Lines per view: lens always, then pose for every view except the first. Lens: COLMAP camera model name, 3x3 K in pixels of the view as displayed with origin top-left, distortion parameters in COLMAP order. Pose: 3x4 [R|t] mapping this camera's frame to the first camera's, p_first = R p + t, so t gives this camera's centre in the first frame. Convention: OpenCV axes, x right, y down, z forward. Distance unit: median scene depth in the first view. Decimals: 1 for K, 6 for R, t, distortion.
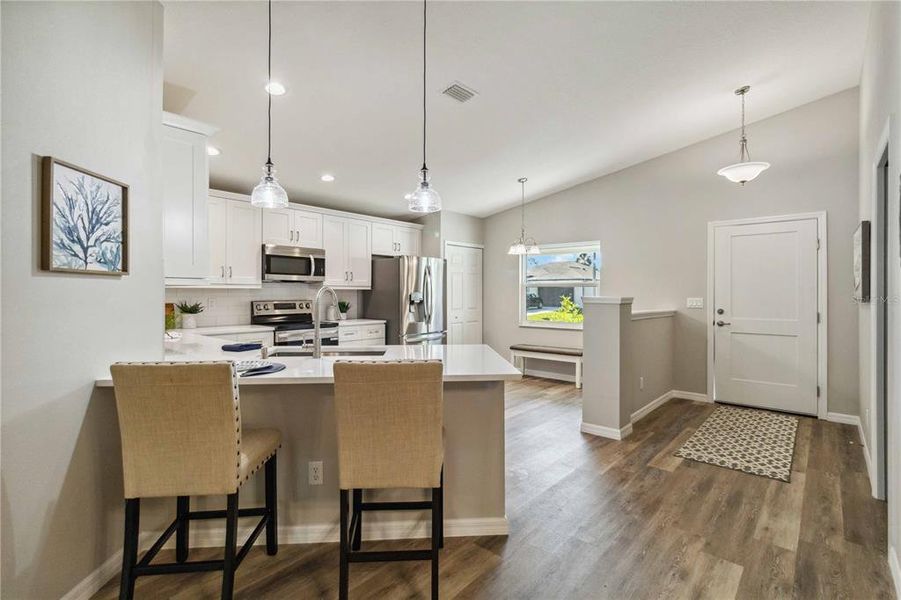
lens RADIAL K [[424.2, 0, 454.2], [0, 424.2, 291.6], [0, 0, 1]] dist [0.002345, 0.000281]
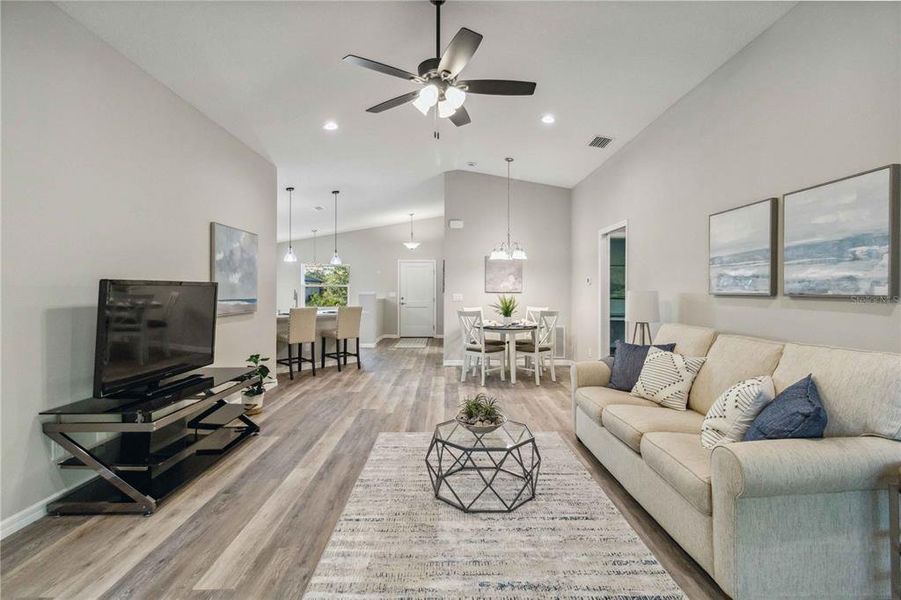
lens RADIAL K [[417.6, 0, 451.2], [0, 417.6, 289.2], [0, 0, 1]] dist [0.001980, 0.000172]
pose [[0.743673, 0.002522, 0.668539, -0.868583], [-0.001824, 0.999997, -0.001743, -0.000686], [-0.668541, 0.000077, 0.743675, -1.090307]]
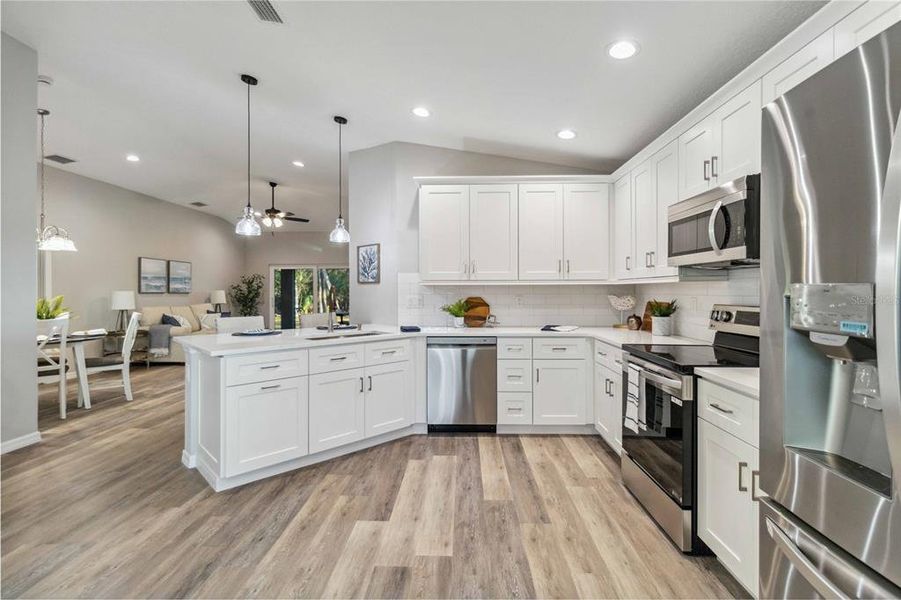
lens RADIAL K [[415.5, 0, 451.3], [0, 415.5, 292.3], [0, 0, 1]] dist [0.002556, 0.000449]
pose [[-0.771478, 0.001276, -0.636255, 0.176816], [0.001403, 0.999999, 0.000305, 0.007101], [0.636254, -0.000657, -0.771479, 1.470862]]
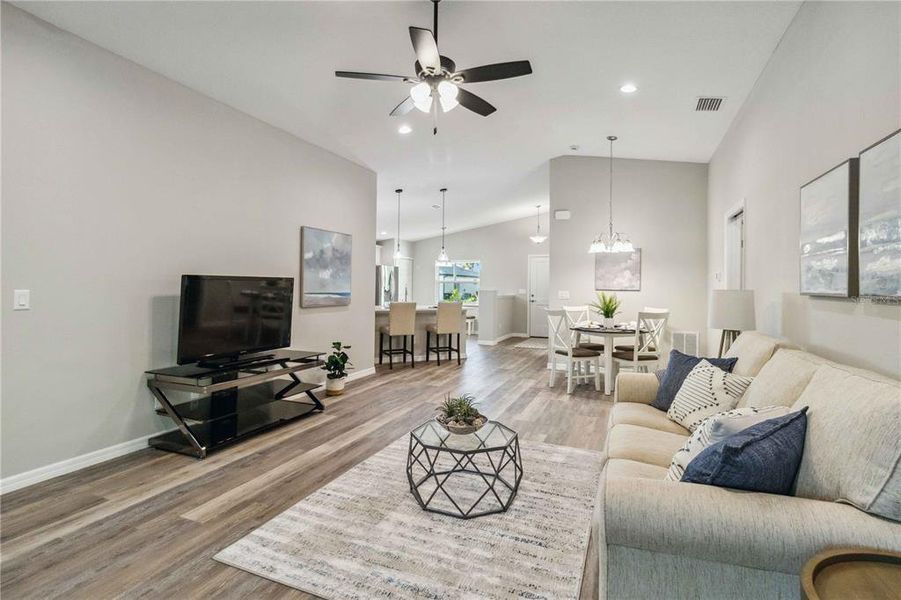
lens RADIAL K [[440.6, 0, 449.1], [0, 440.6, 280.9], [0, 0, 1]] dist [0.000653, 0.000379]
pose [[0.948184, 0.013889, 0.317418, -0.624519], [-0.011096, 0.999882, -0.010604, -0.000731], [-0.317528, 0.006532, 0.948227, -1.263121]]
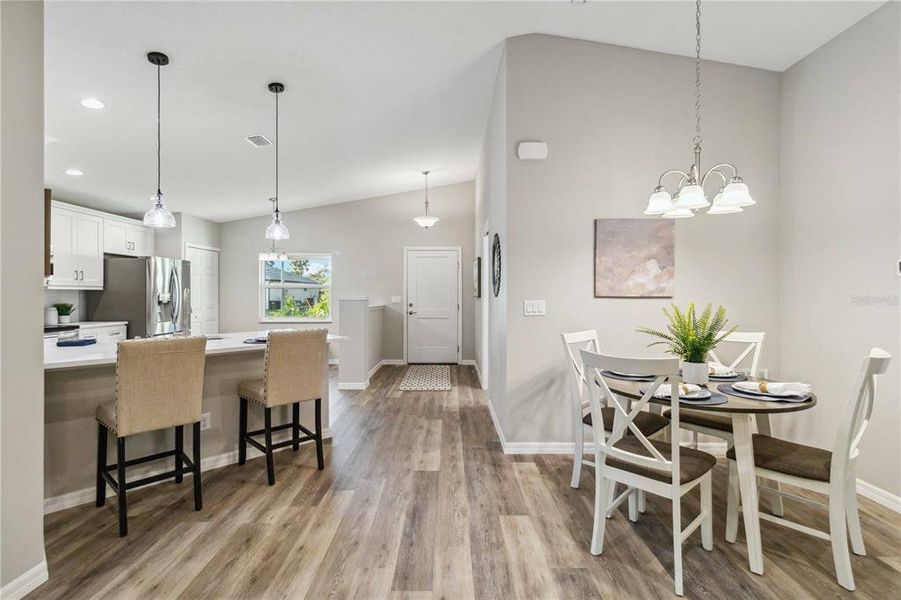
lens RADIAL K [[421.7, 0, 449.0], [0, 421.7, 292.3], [0, 0, 1]] dist [0.002873, 0.000038]
pose [[0.753562, 0.000591, 0.657376, -0.342553], [-0.000644, 1.000000, -0.000161, 0.000343], [-0.657376, -0.000302, 0.753562, -0.311413]]
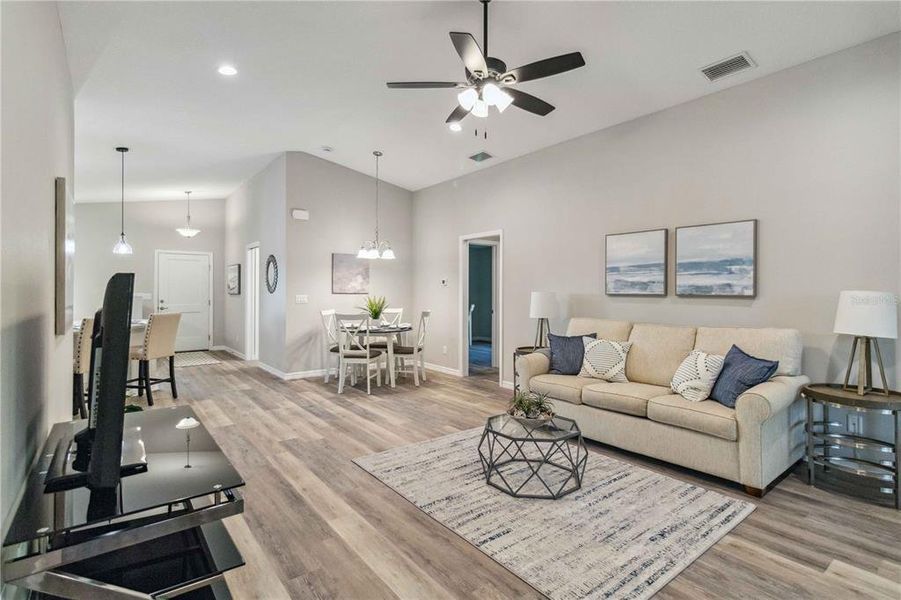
lens RADIAL K [[438.5, 0, 451.6], [0, 438.5, 289.4], [0, 0, 1]] dist [0.002789, 0.000297]
pose [[0.186287, 0.003379, 0.982490, -1.141084], [-0.003318, 0.999991, -0.002810, -0.002274], [-0.982490, -0.002736, 0.186296, -0.633723]]
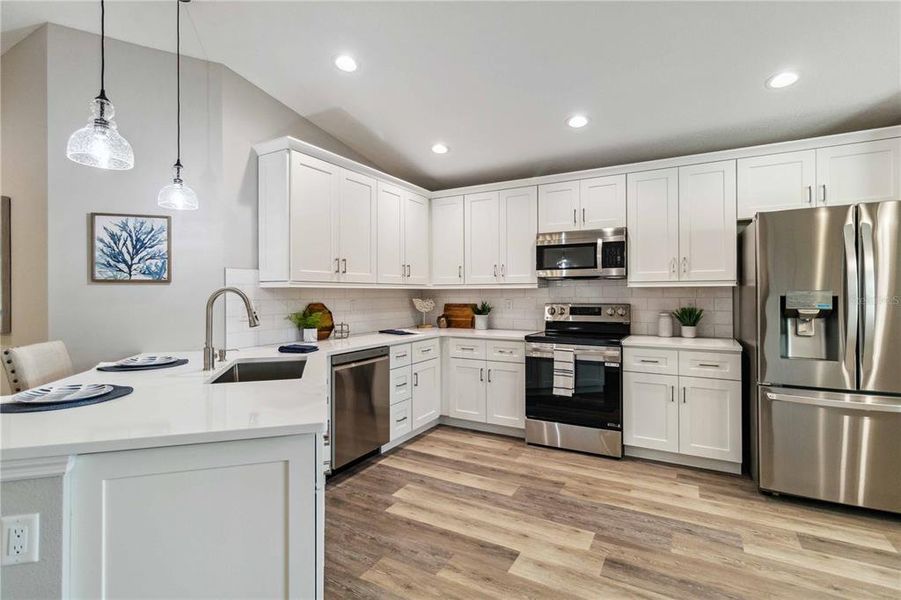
lens RADIAL K [[429.6, 0, 447.7], [0, 429.6, 293.7], [0, 0, 1]] dist [0.001836, 0.000312]
pose [[0.203408, -0.003643, -0.979087, 0.379613], [0.006952, 0.999973, -0.002277, 0.004682], [0.979069, -0.006344, 0.203428, 0.784705]]
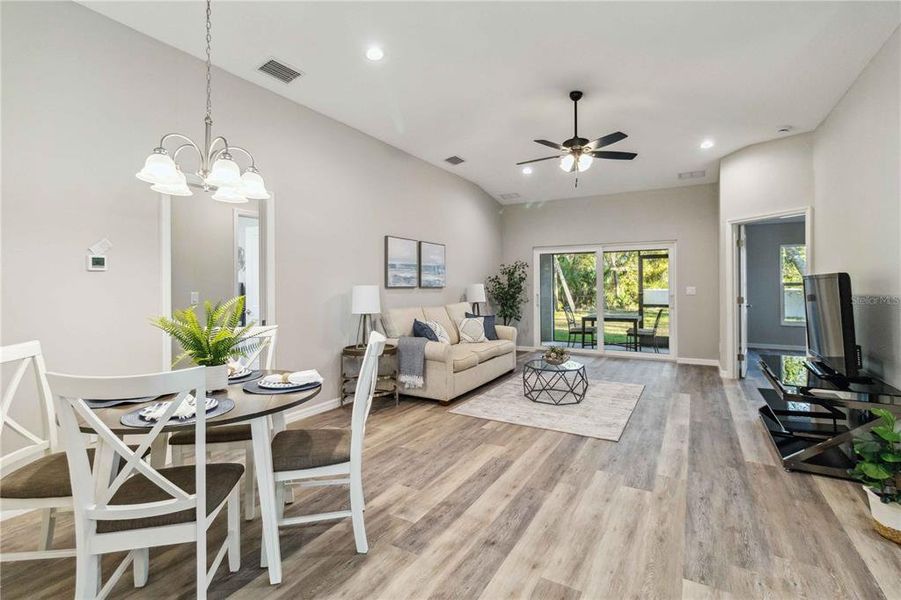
lens RADIAL K [[418.2, 0, 450.2], [0, 418.2, 282.4], [0, 0, 1]] dist [0.001540, 0.000202]
pose [[-0.982139, 0.002545, -0.188139, 0.118268], [0.004139, 0.999959, -0.008081, 0.002809], [0.188111, -0.008715, -0.982109, 0.464805]]
